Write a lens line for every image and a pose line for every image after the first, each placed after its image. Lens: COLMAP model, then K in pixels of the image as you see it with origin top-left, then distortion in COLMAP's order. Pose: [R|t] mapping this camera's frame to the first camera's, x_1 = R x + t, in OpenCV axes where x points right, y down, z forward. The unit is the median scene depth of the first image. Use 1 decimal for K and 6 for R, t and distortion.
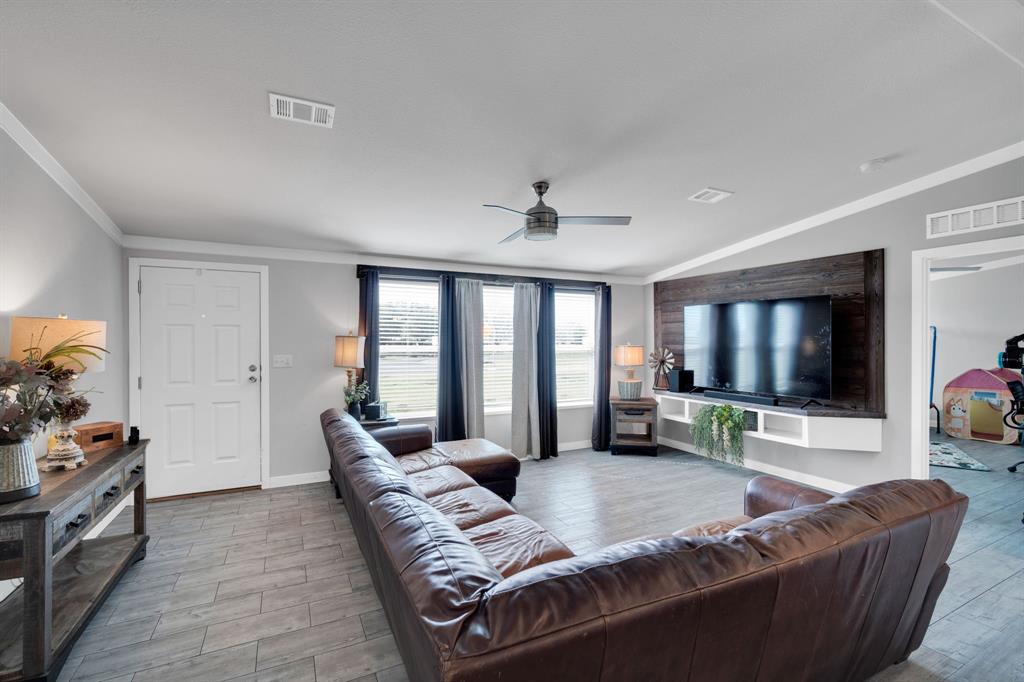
lens RADIAL K [[452.3, 0, 511.1], [0, 452.3, 337.9], [0, 0, 1]] dist [-0.001879, 0.000015]
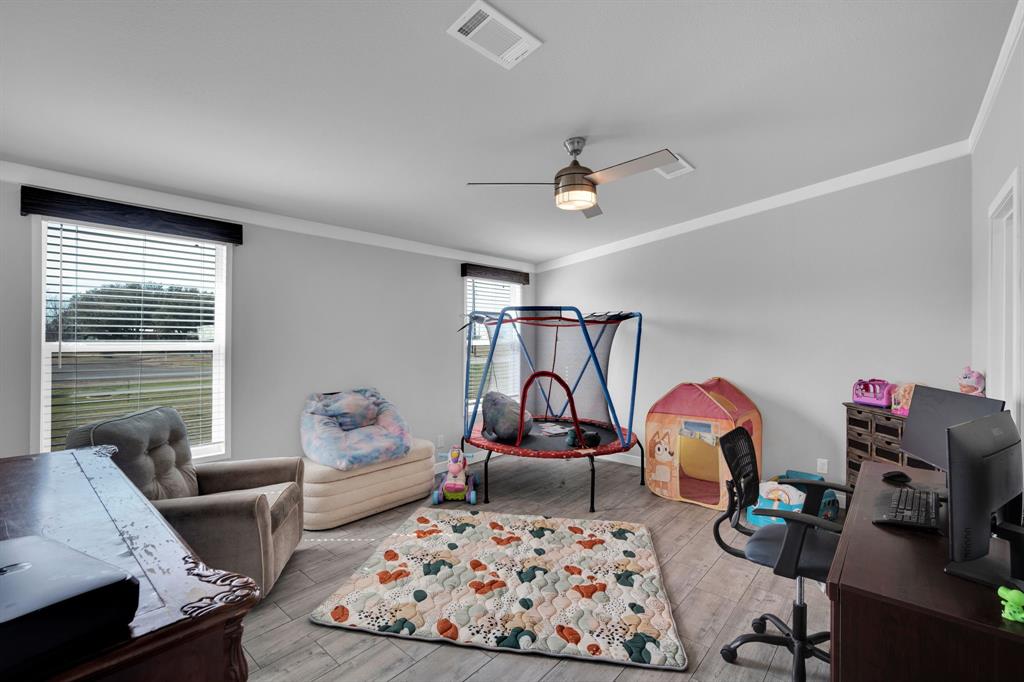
lens RADIAL K [[452.3, 0, 511.1], [0, 452.3, 337.9], [0, 0, 1]] dist [-0.001879, 0.000015]
pose [[0.929211, 0.003667, 0.369531, 0.580426], [-0.008558, 0.999896, 0.011598, 0.003903], [-0.369450, -0.013939, 0.929146, 0.519992]]
